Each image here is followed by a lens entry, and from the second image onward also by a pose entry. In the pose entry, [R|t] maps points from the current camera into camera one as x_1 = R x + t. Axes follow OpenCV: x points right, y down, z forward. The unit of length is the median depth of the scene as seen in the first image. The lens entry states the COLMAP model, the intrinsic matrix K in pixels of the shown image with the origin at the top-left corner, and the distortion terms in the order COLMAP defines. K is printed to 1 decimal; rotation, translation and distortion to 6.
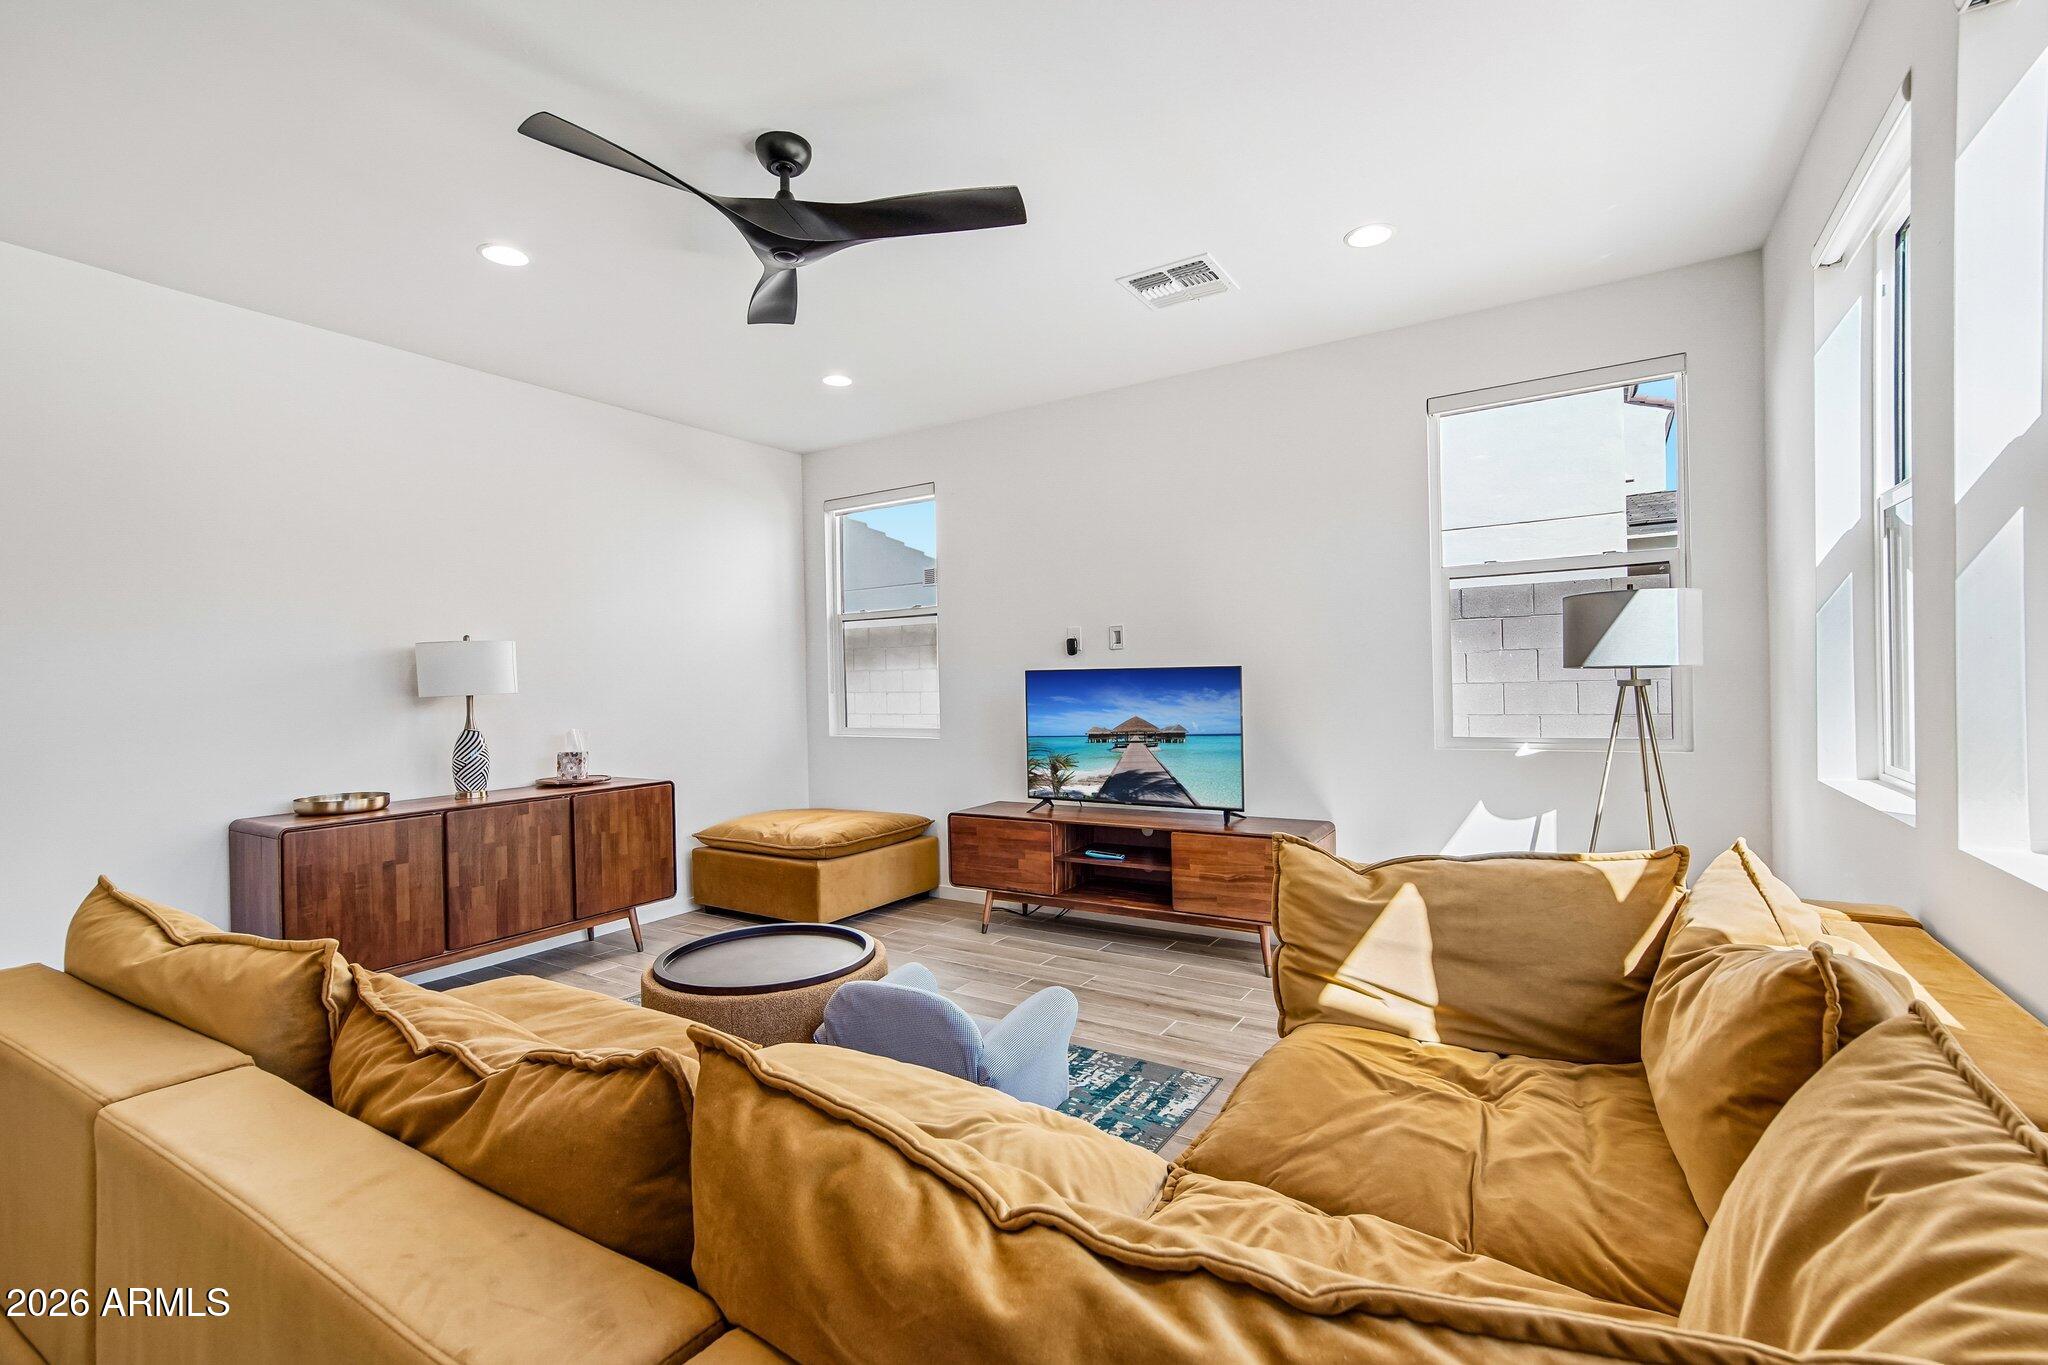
lens RADIAL K [[908.8, 0, 1017.7], [0, 908.8, 685.4], [0, 0, 1]] dist [-0.006134, 0.000114]
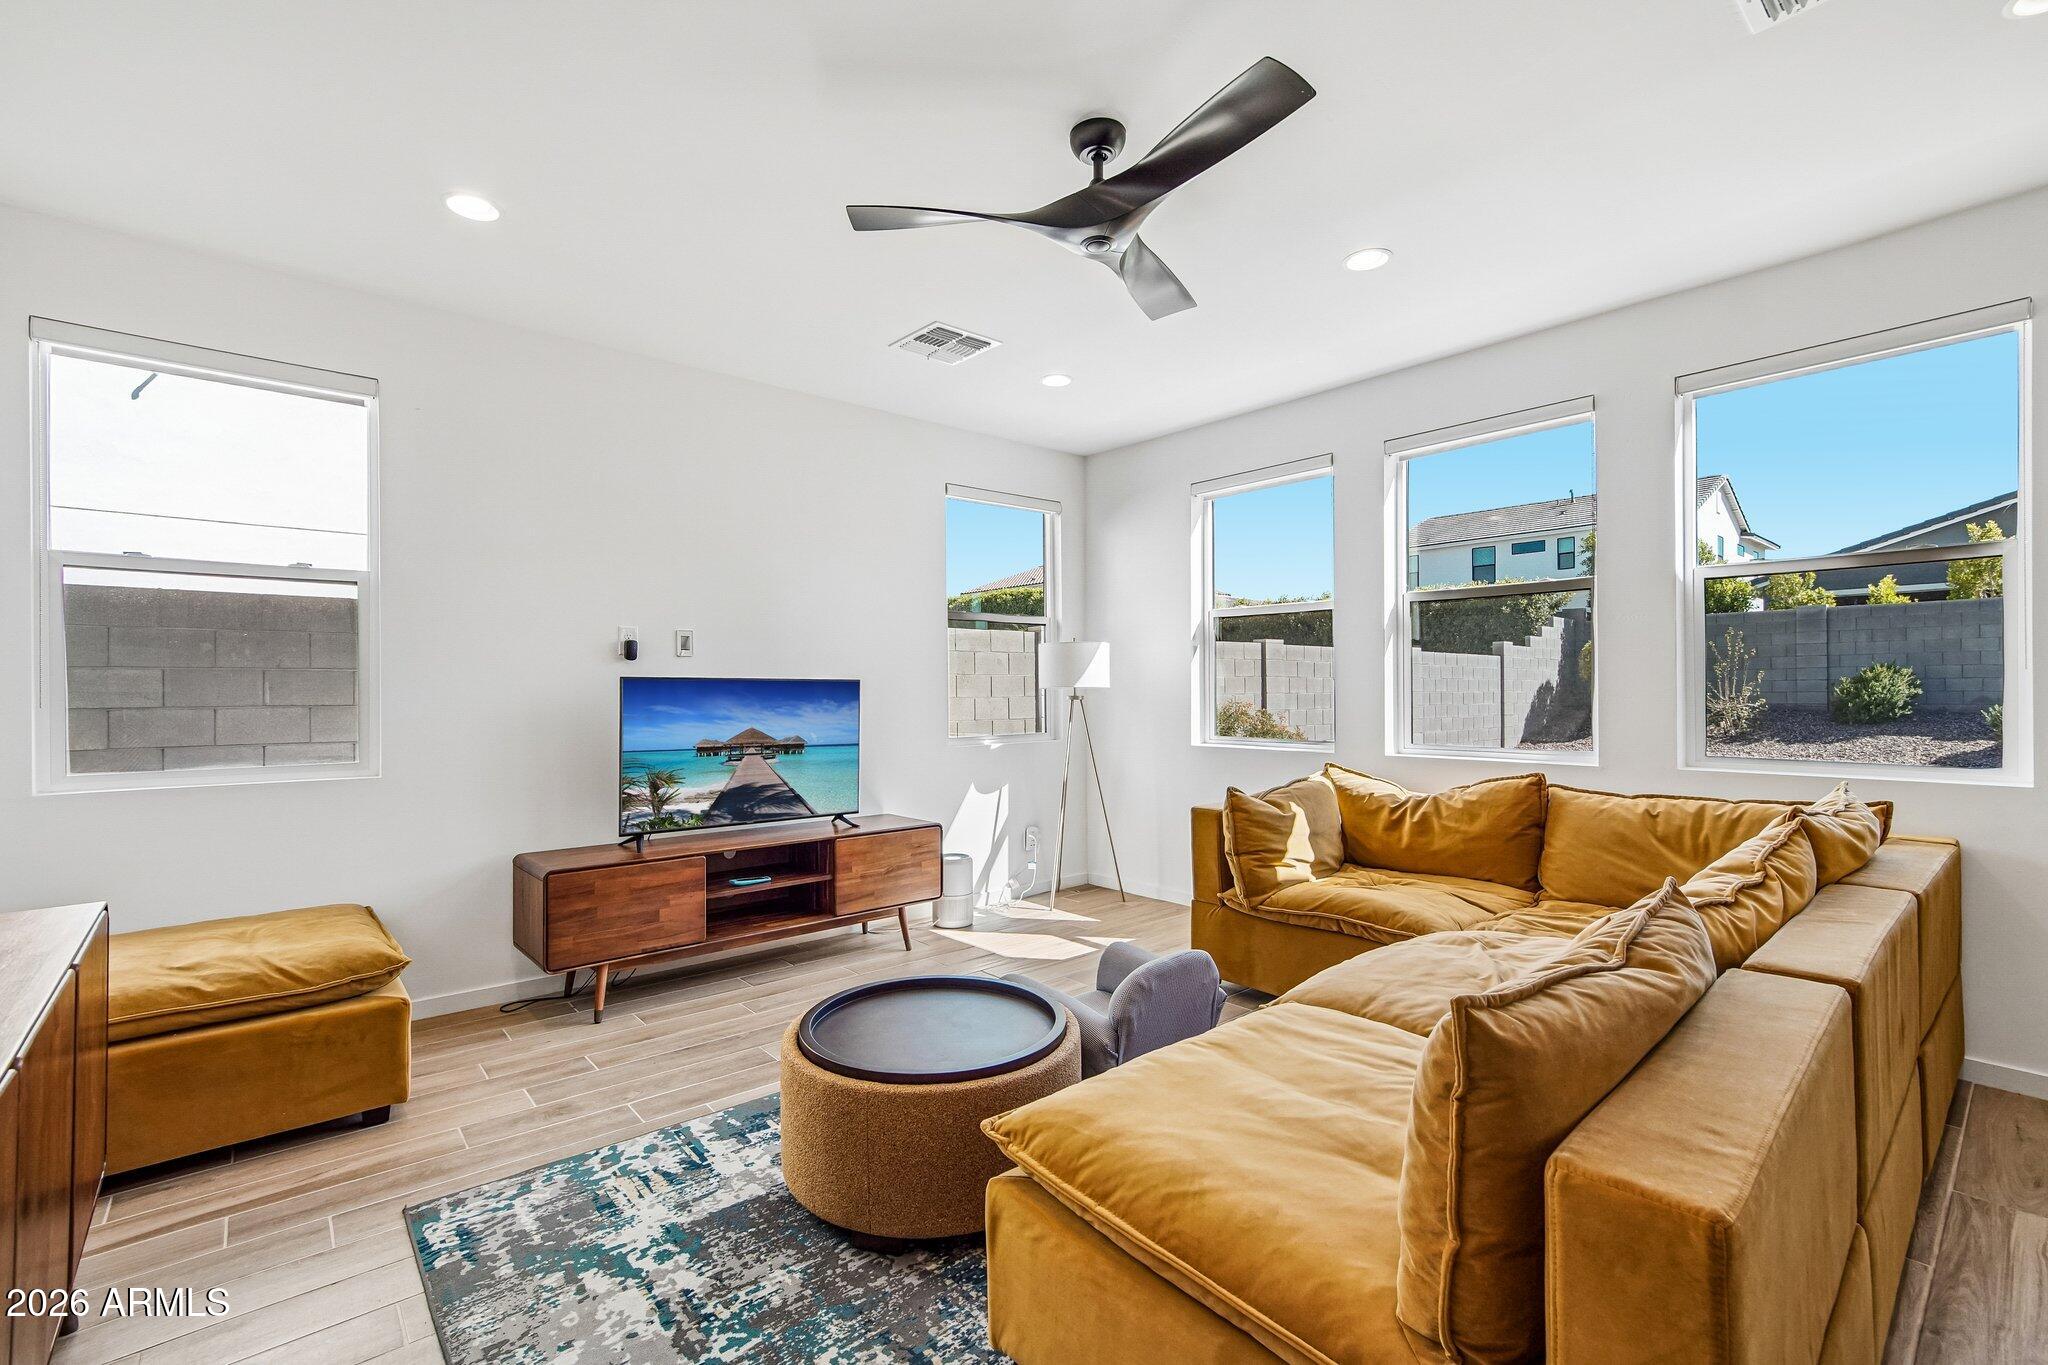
lens RADIAL K [[908.8, 0, 1017.7], [0, 908.8, 685.4], [0, 0, 1]] dist [-0.006134, 0.000114]
pose [[0.287006, 0.024579, 0.957613, -0.723036], [0.002398, 0.999649, -0.026377, 0.014285], [-0.957926, 0.009867, 0.286846, 0.484222]]
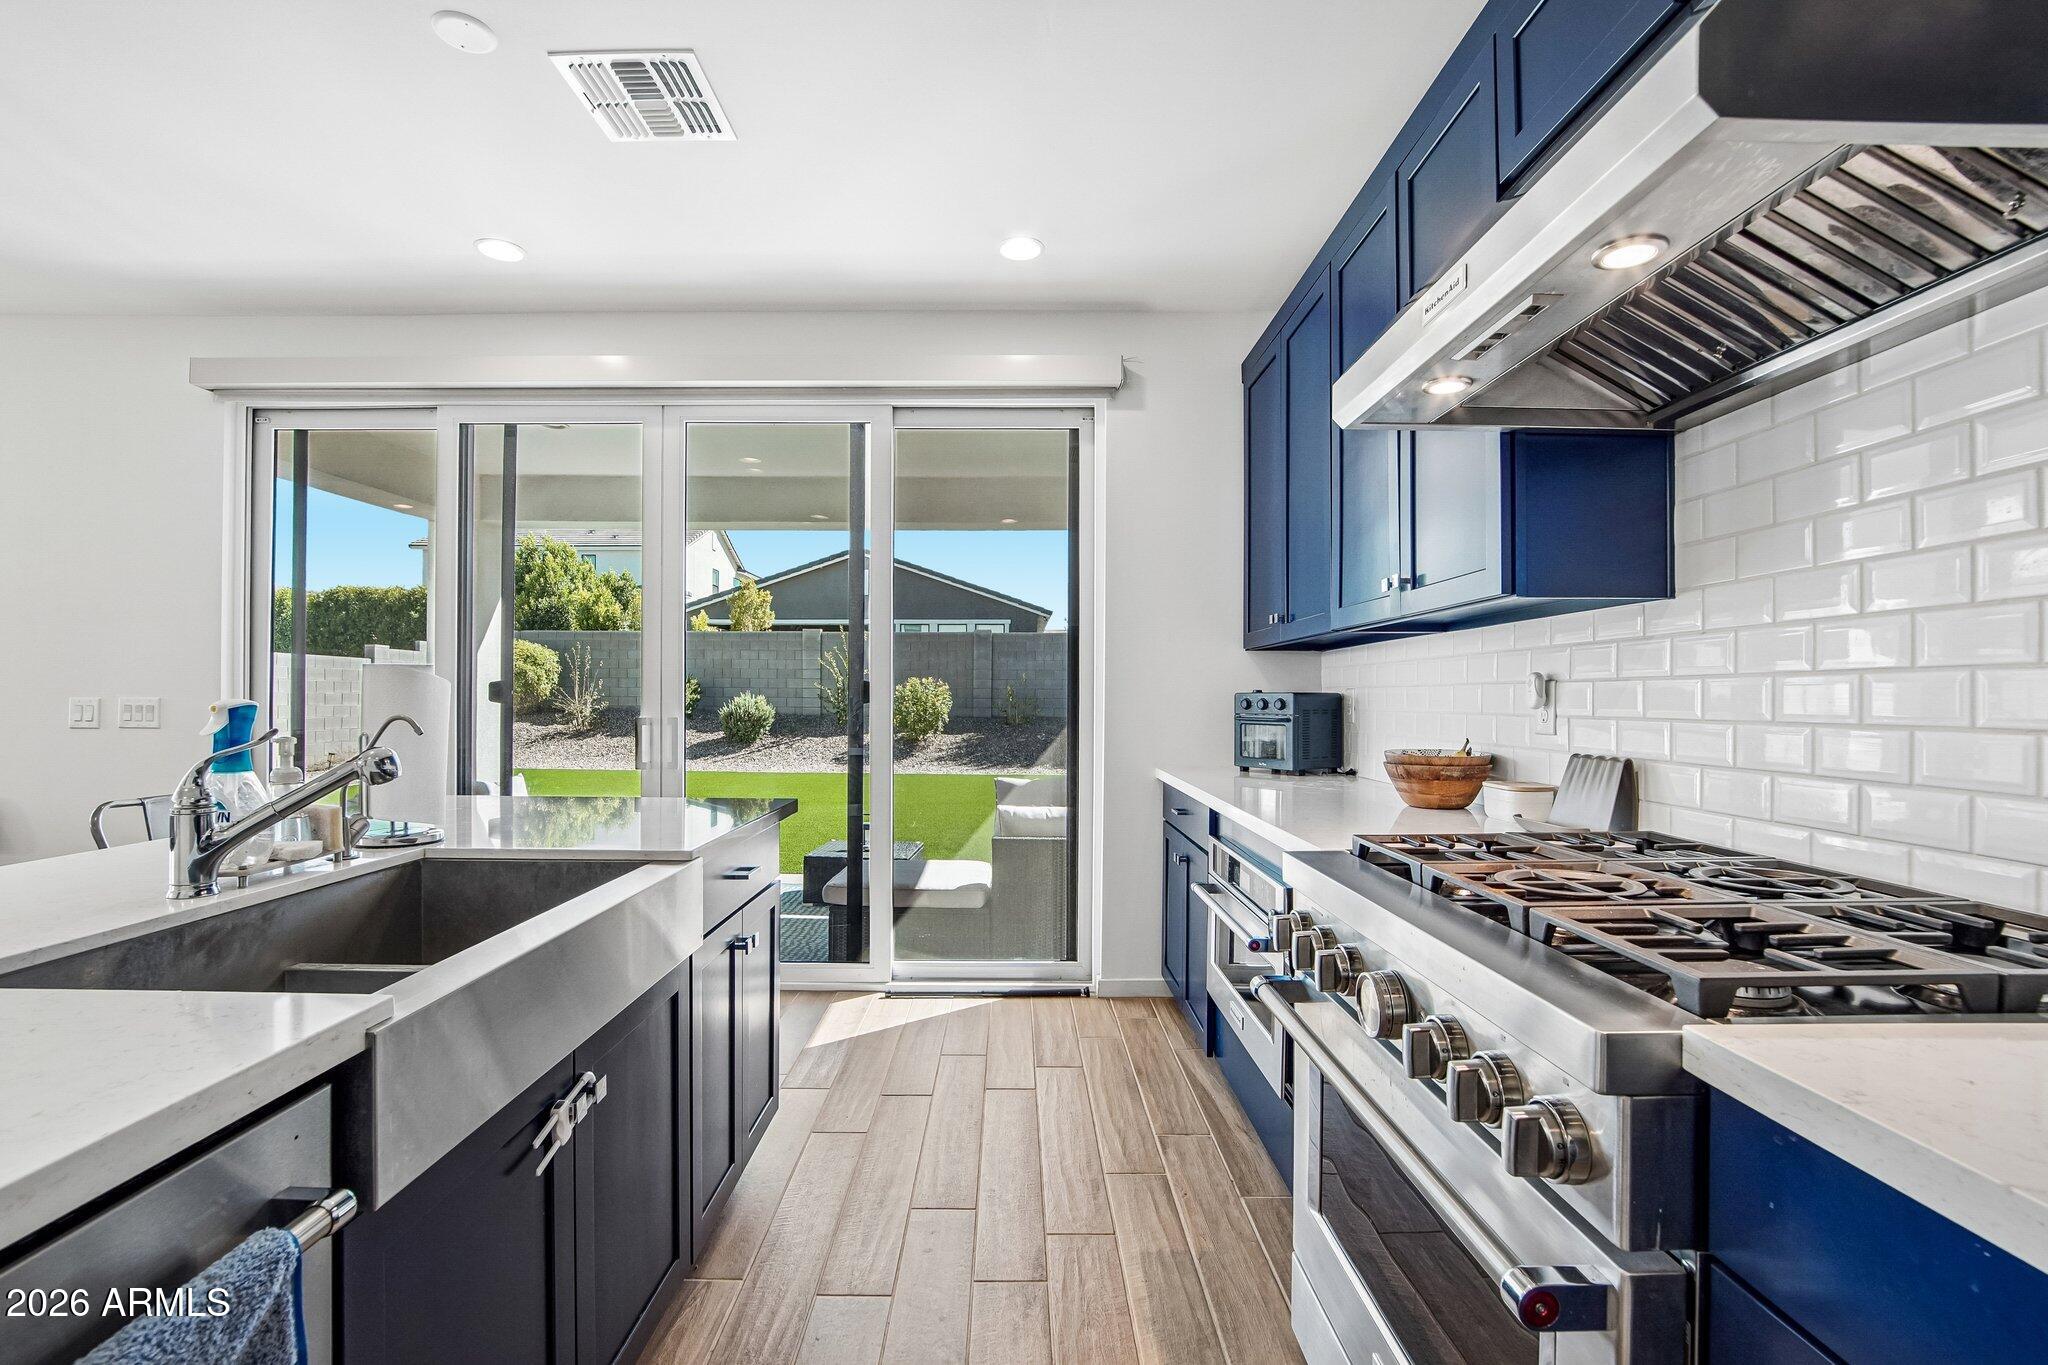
lens RADIAL K [[920.1, 0, 1013.1], [0, 920.1, 686.1], [0, 0, 1]] dist [-0.029837, -0.000150]
pose [[-0.540496, 0.025928, 0.840947, -1.299126], [0.006046, 0.999619, -0.026935, 0.035594], [-0.841325, -0.009474, -0.540446, -0.619853]]
